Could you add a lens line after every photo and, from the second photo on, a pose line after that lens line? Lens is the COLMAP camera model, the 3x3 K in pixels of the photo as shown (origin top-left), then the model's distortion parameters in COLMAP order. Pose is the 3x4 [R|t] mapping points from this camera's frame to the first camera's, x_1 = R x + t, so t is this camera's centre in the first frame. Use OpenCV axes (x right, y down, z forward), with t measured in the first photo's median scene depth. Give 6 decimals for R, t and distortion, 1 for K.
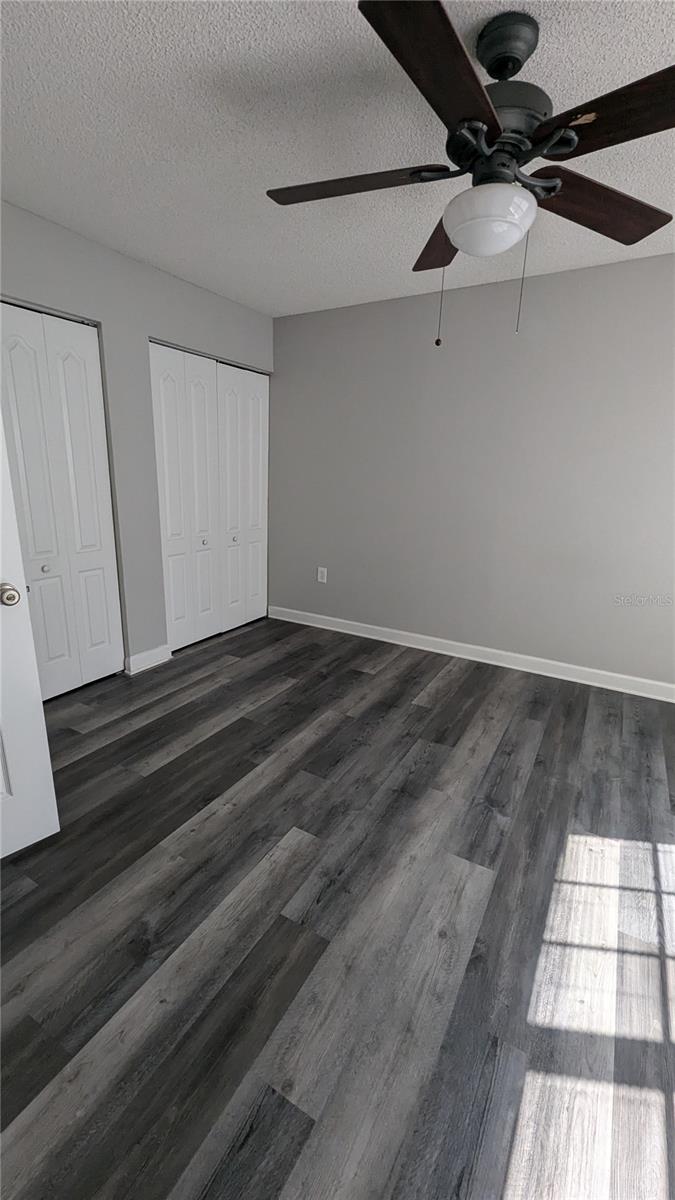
lens RADIAL K [[492.7, 0, 332.8], [0, 492.7, 600.5], [0, 0, 1]] dist [0.000343, -0.001112]
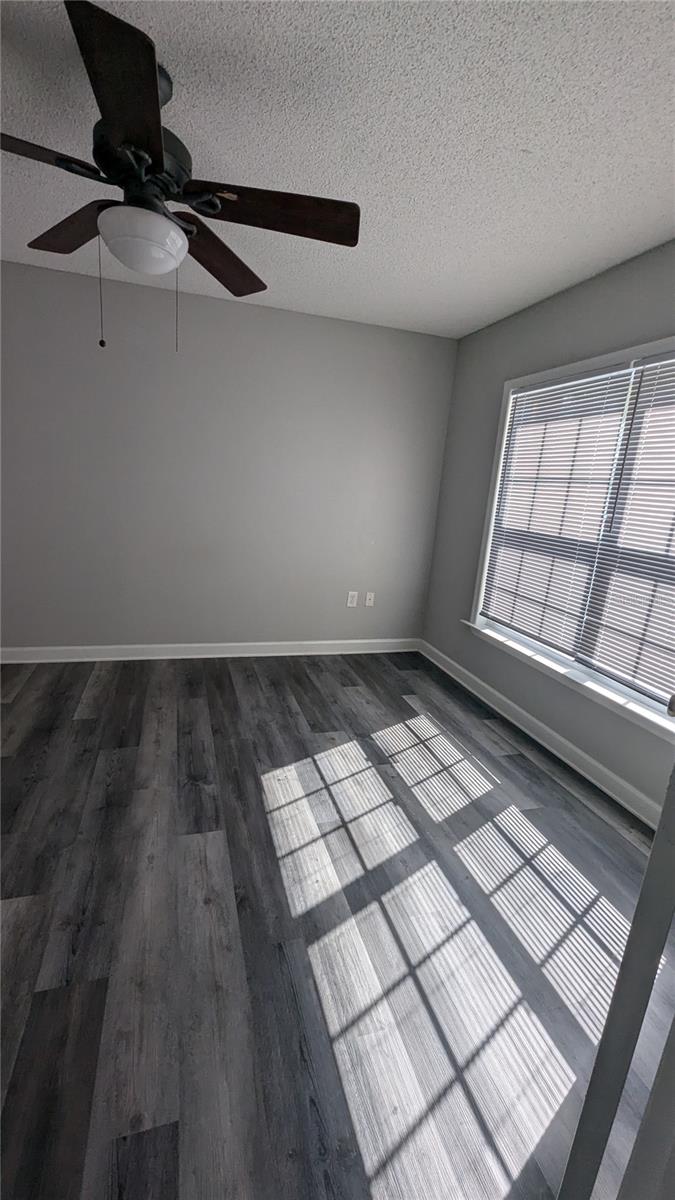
lens RADIAL K [[492.7, 0, 331.5], [0, 492.7, 599.1], [0, 0, 1]] dist [0.000343, -0.001112]
pose [[0.676776, -0.140961, 0.722568, -0.256705], [0.132722, 0.988778, 0.068584, -0.022559], [-0.724127, 0.049485, 0.687889, 0.011393]]
